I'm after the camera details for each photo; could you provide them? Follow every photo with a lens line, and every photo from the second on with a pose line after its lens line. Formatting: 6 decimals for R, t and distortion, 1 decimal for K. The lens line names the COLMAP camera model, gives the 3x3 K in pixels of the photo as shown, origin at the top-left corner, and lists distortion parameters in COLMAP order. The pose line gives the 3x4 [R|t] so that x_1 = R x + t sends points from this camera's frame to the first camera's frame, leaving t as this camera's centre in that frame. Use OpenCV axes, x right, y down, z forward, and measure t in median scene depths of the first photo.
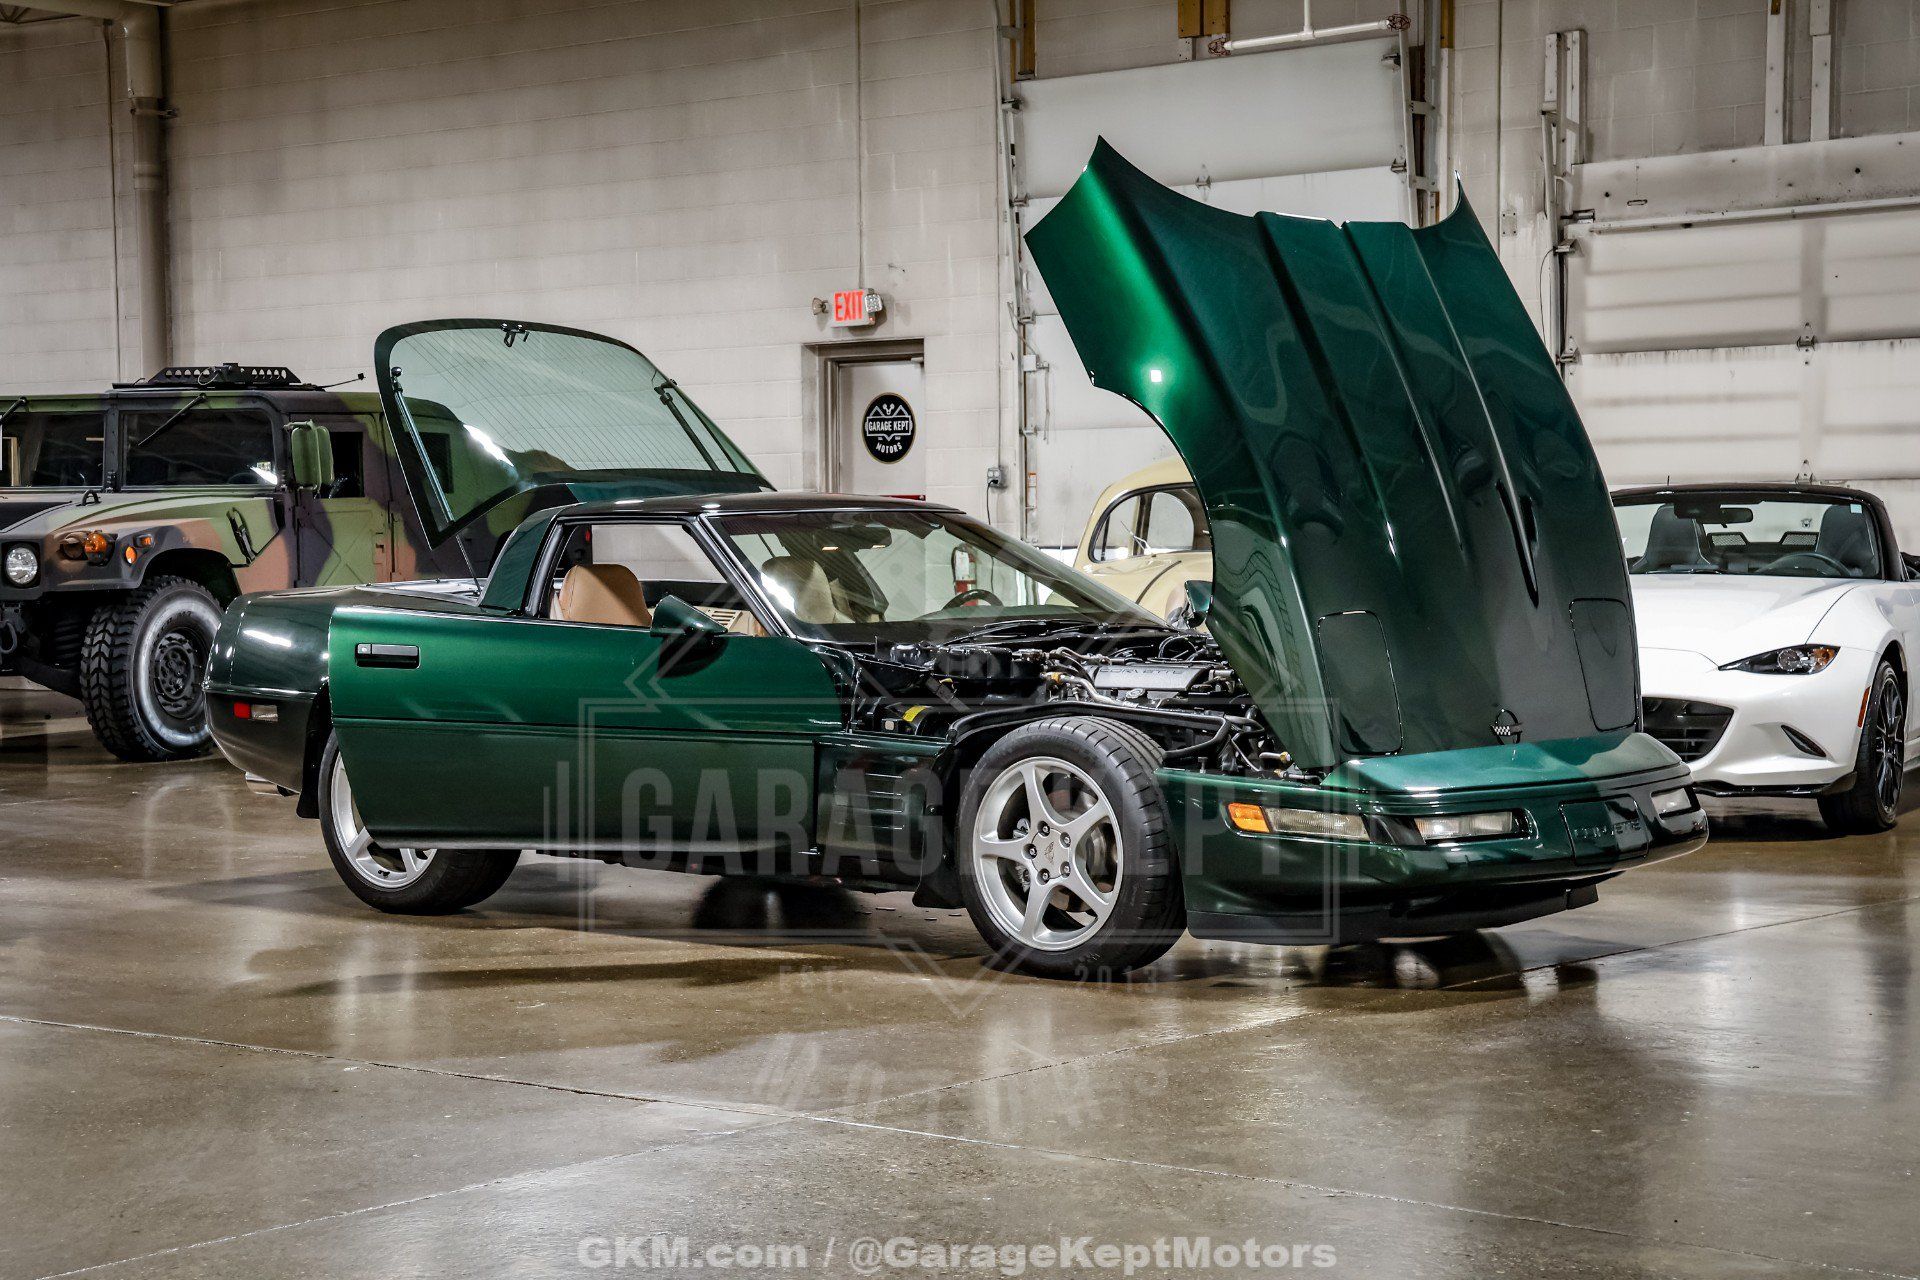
lens RADIAL K [[3447.7, 0, 960.0], [0, 3447.7, 640.0], [0, 0, 1]] dist [0.210960, 0.269719]
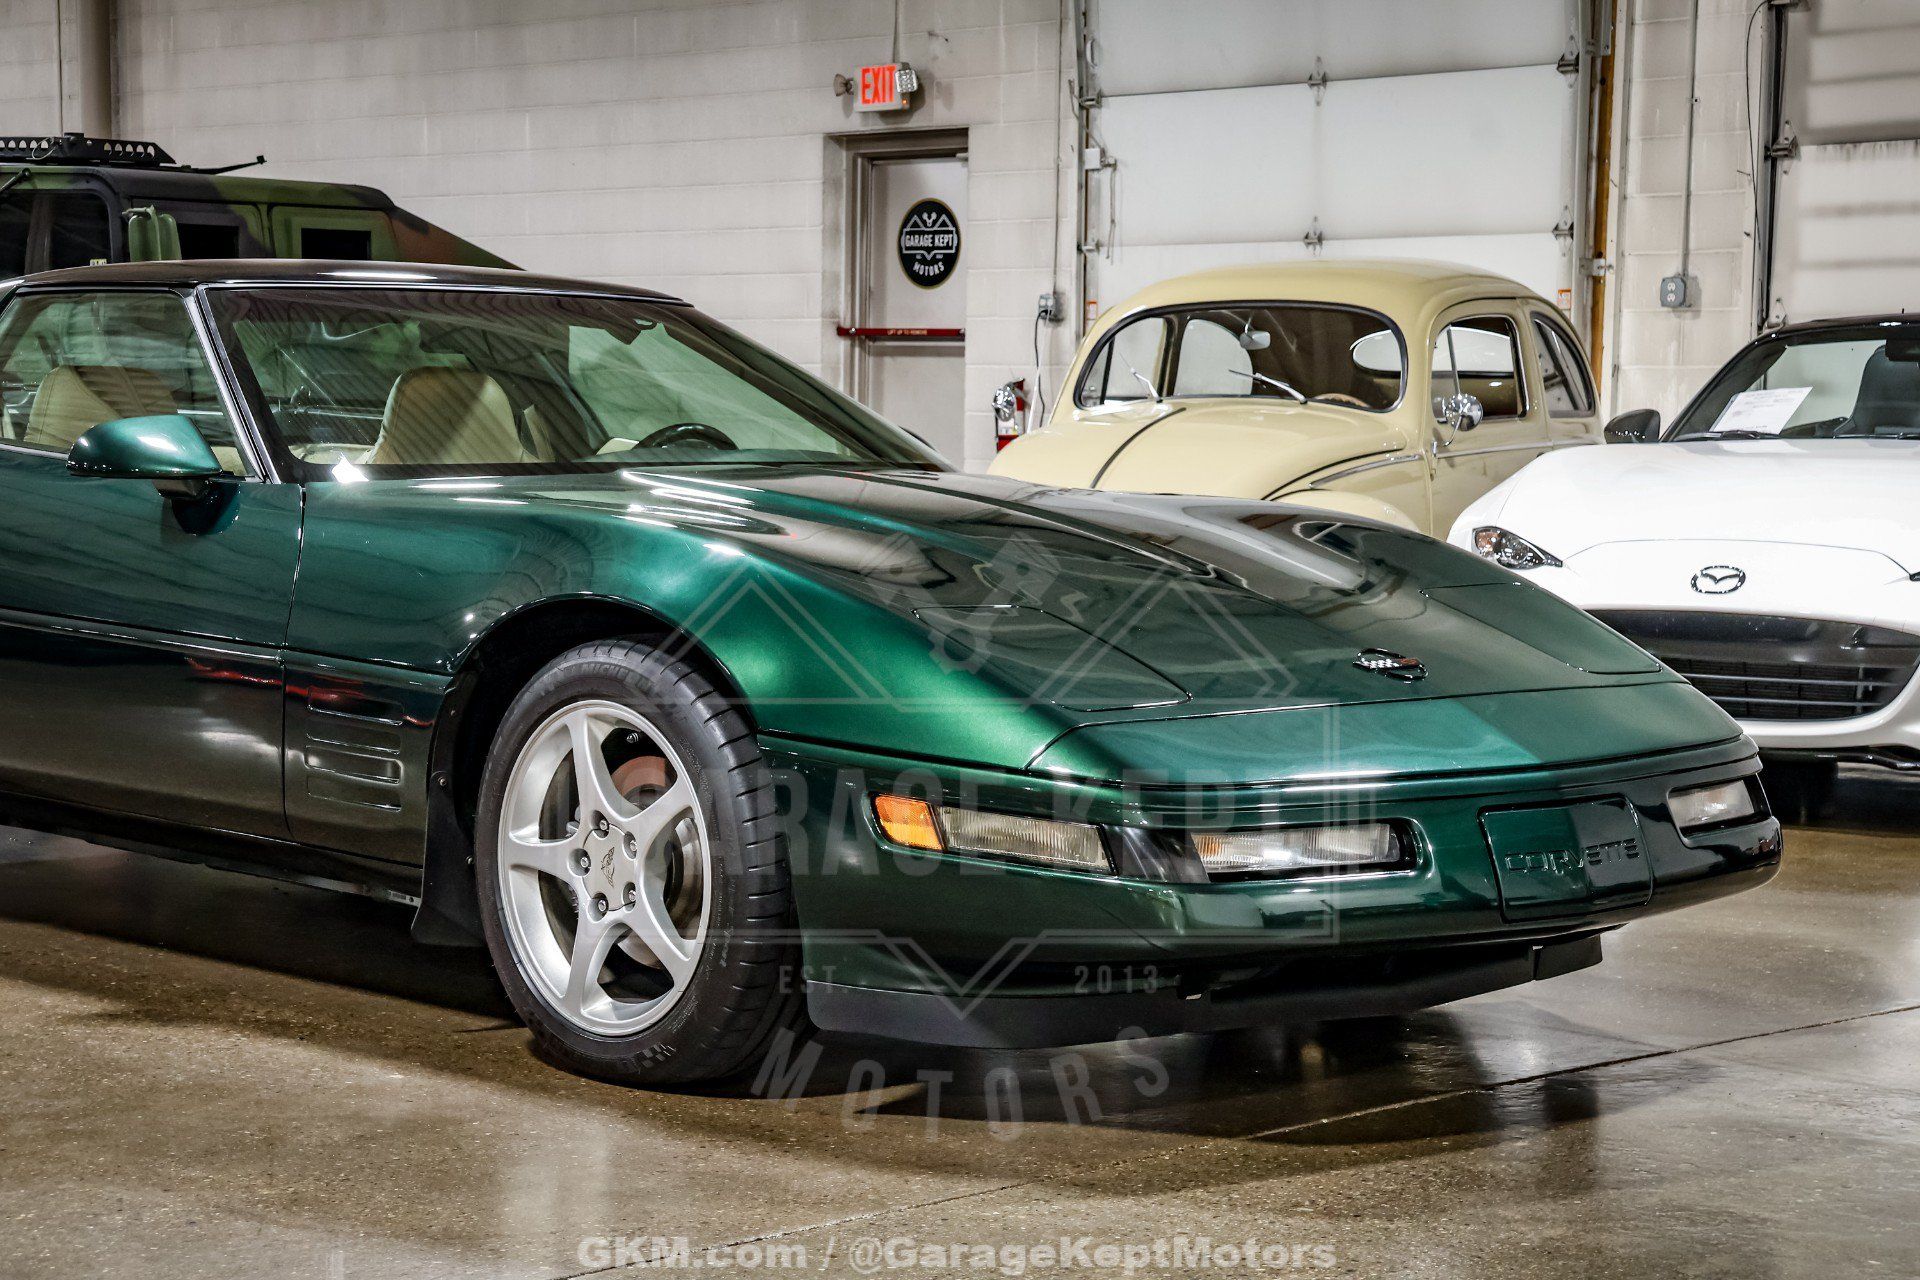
lens RADIAL K [[3637.5, 0, 953.8], [0, 3637.5, 643.0], [0, 0, 1]] dist [0.229746, 0.536690]
pose [[0.996296, 0.030343, -0.080457, 0.066190], [-0.027582, 0.998999, 0.035204, 0.000557], [0.081444, -0.032854, 0.996136, 0.198404]]
